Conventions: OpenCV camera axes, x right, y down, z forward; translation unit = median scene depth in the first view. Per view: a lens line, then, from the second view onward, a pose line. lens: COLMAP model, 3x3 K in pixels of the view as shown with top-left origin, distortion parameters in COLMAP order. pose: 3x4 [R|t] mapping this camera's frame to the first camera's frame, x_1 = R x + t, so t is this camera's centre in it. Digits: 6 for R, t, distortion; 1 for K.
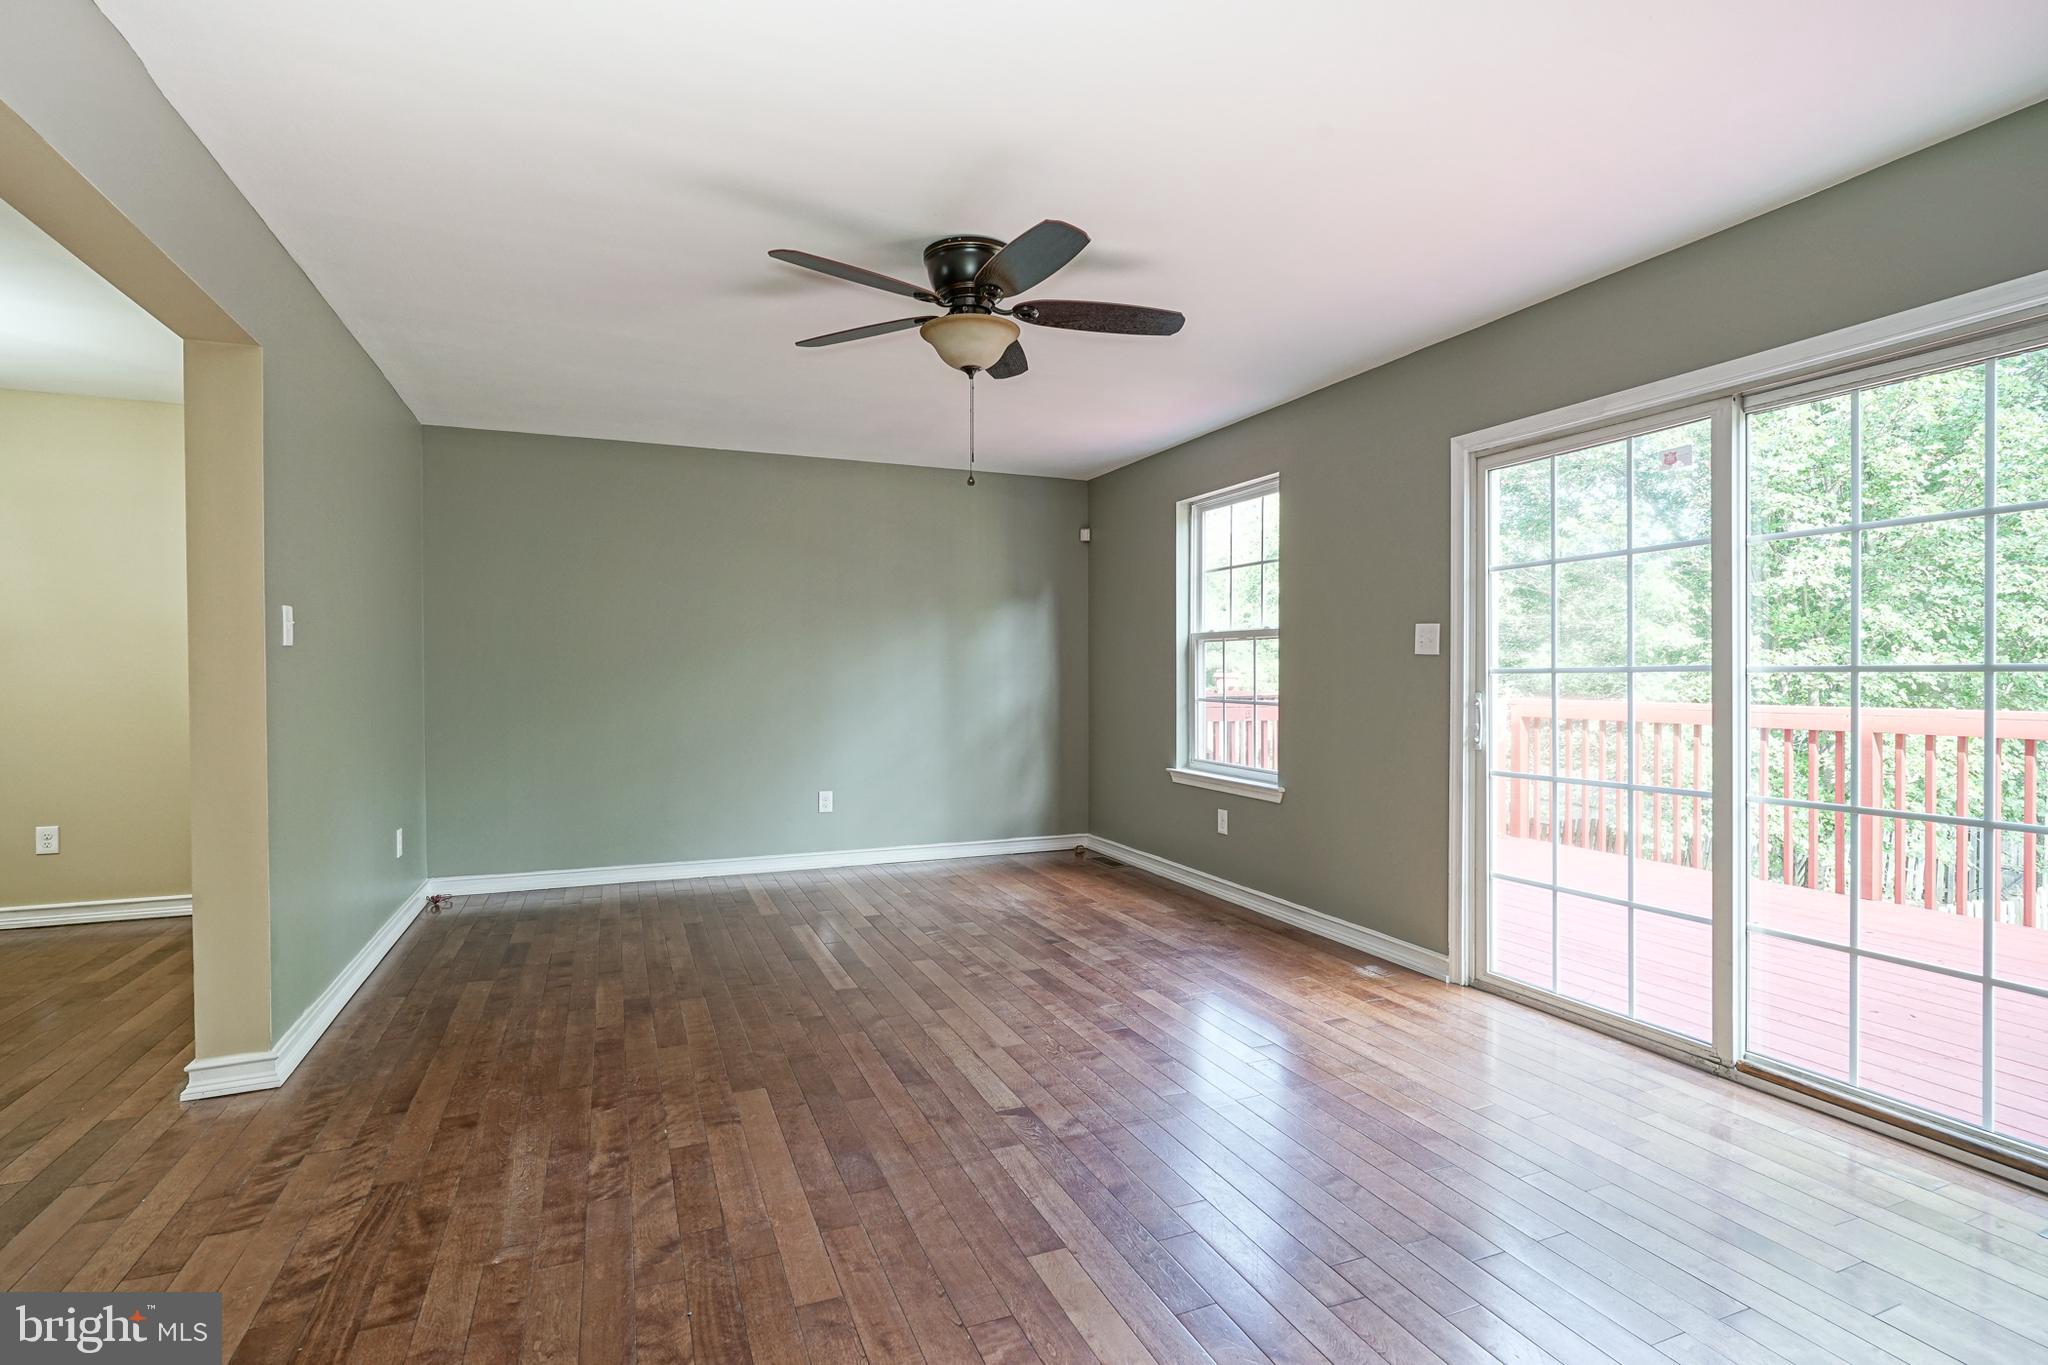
lens RADIAL K [[982.8, 0, 1026.3], [0, 982.8, 682.5], [0, 0, 1]] dist [-0.014450, 0.005941]
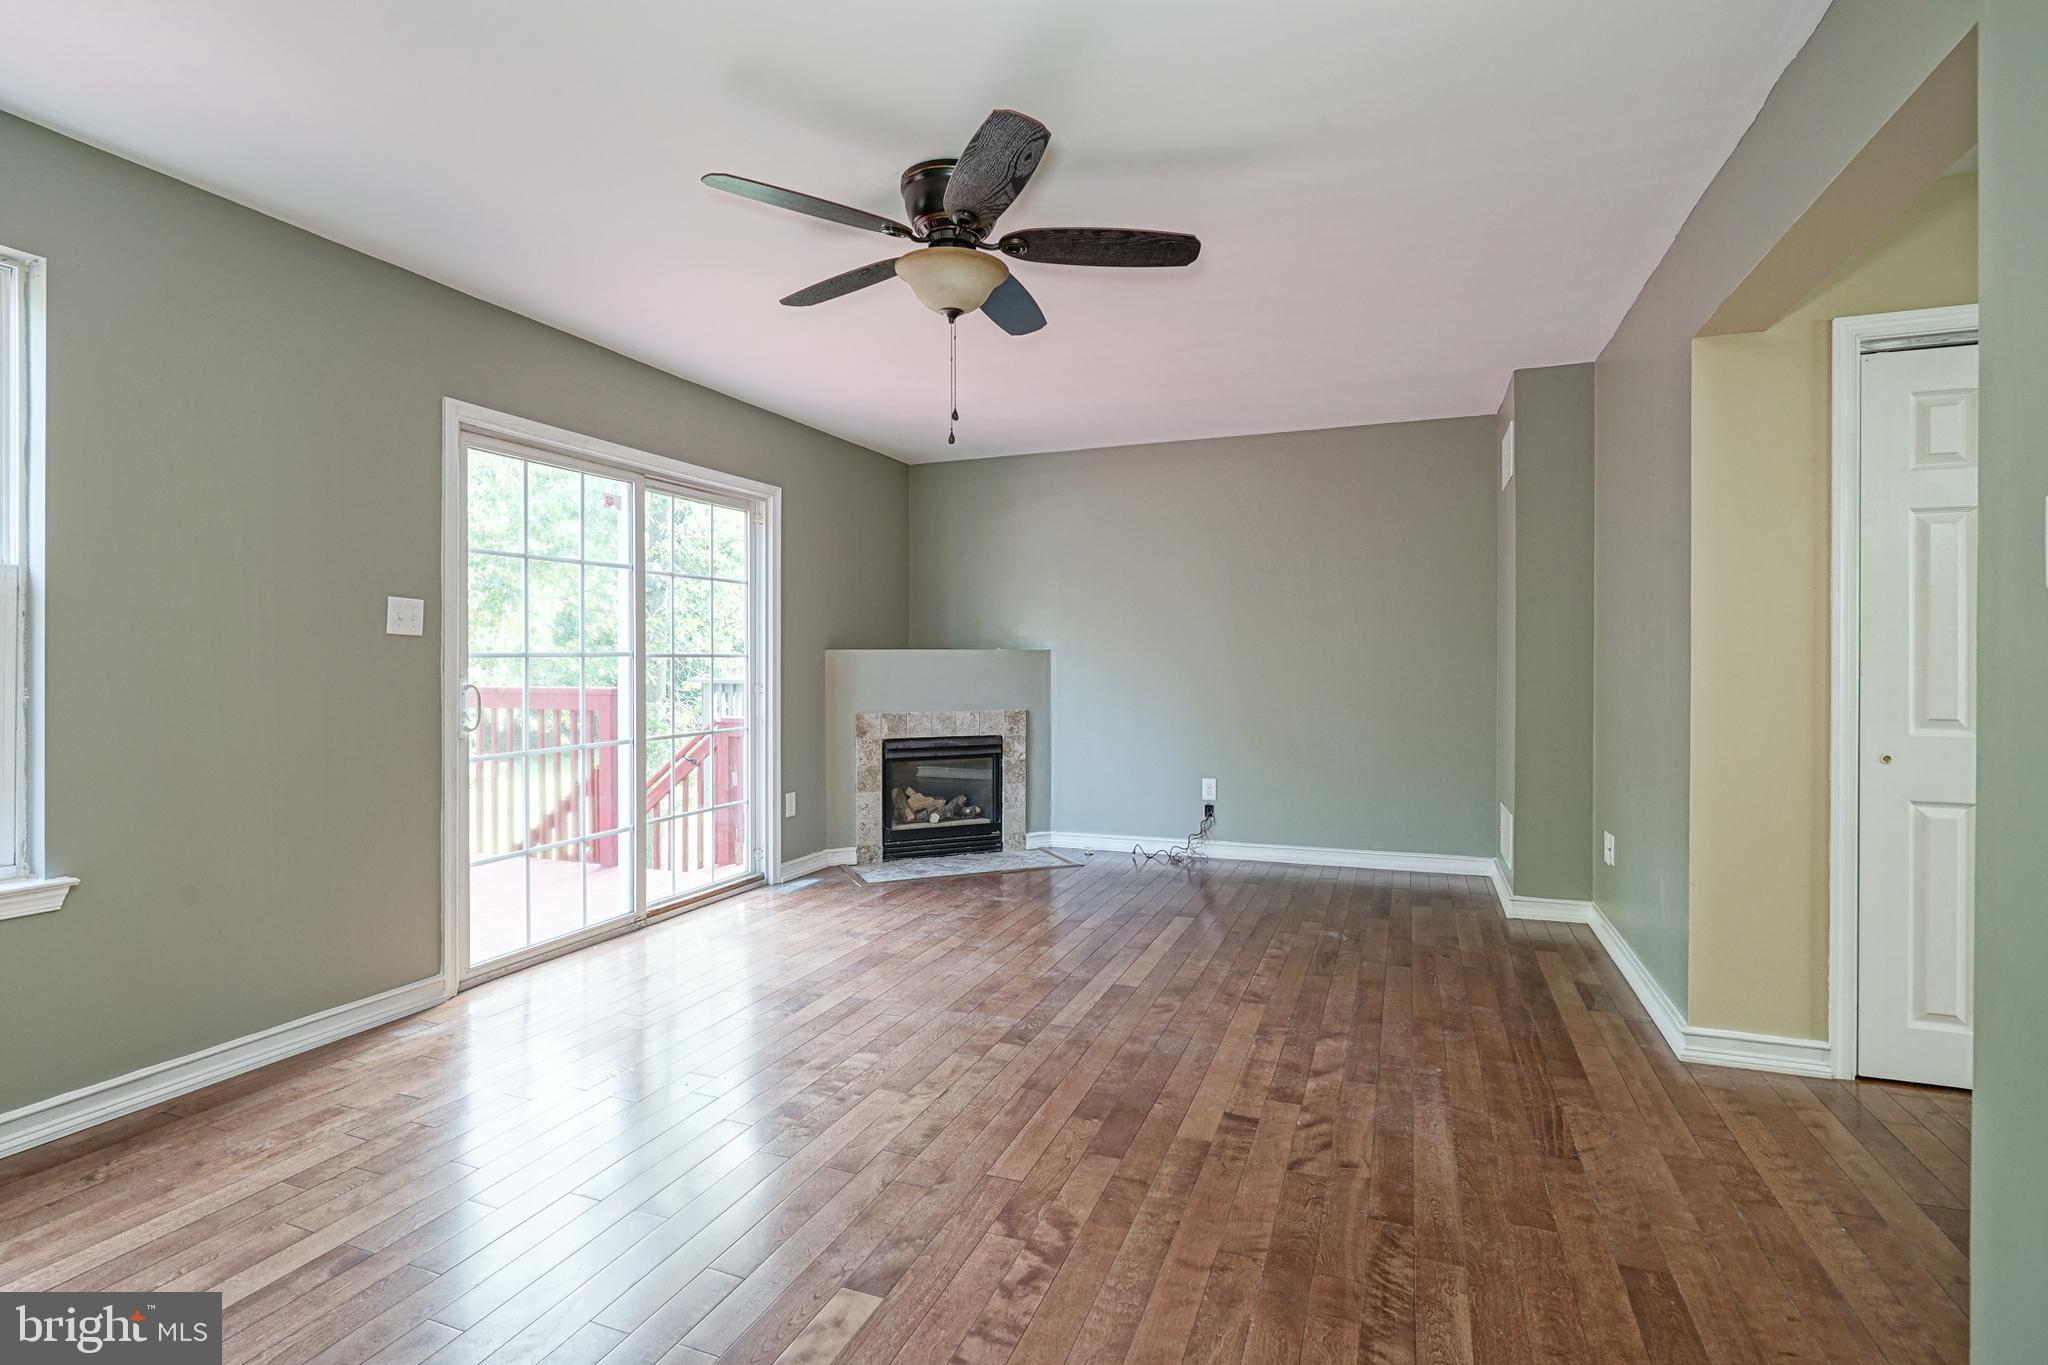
lens RADIAL K [[982.8, 0, 1026.9], [0, 982.8, 667.0], [0, 0, 1]] dist [-0.014450, 0.005941]
pose [[-0.718764, -0.004757, 0.695238, -0.684405], [0.005712, 0.999902, 0.012747, -0.010593], [-0.695231, 0.013133, -0.718666, 1.515155]]
